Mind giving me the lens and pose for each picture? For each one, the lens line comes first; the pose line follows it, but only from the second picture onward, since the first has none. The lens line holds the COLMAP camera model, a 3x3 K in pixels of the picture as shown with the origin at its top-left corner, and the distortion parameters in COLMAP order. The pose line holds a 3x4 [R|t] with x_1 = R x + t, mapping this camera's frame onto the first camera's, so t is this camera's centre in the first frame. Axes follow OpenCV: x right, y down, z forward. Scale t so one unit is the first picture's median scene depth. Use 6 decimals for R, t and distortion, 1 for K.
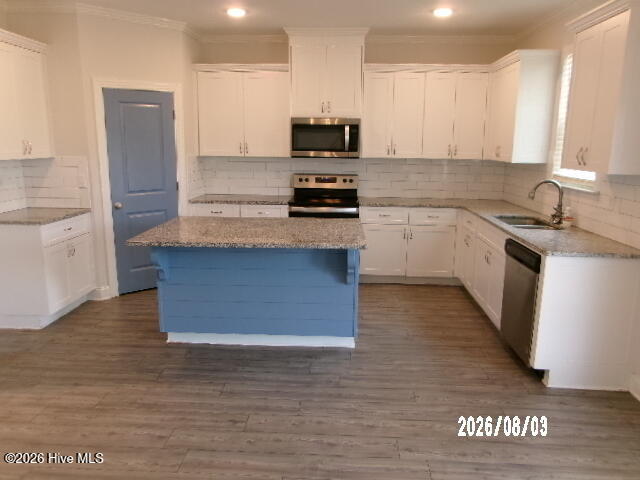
lens RADIAL K [[492.5, 0, 317.0], [0, 492.5, 241.1], [0, 0, 1]] dist [-0.000490, 0.000499]
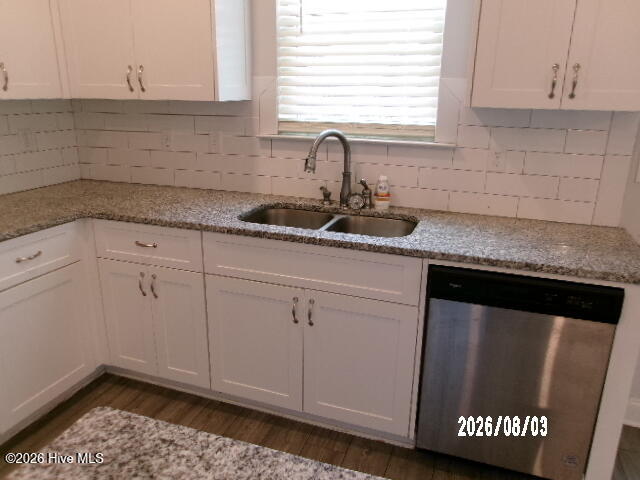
lens RADIAL K [[492.5, 0, 317.0], [0, 492.5, 241.1], [0, 0, 1]] dist [-0.000490, 0.000499]
pose [[0.291232, -0.290511, 0.911475, -0.038225], [0.181085, 0.952292, 0.245660, -0.111438], [-0.939357, 0.093511, 0.329945, 0.655100]]
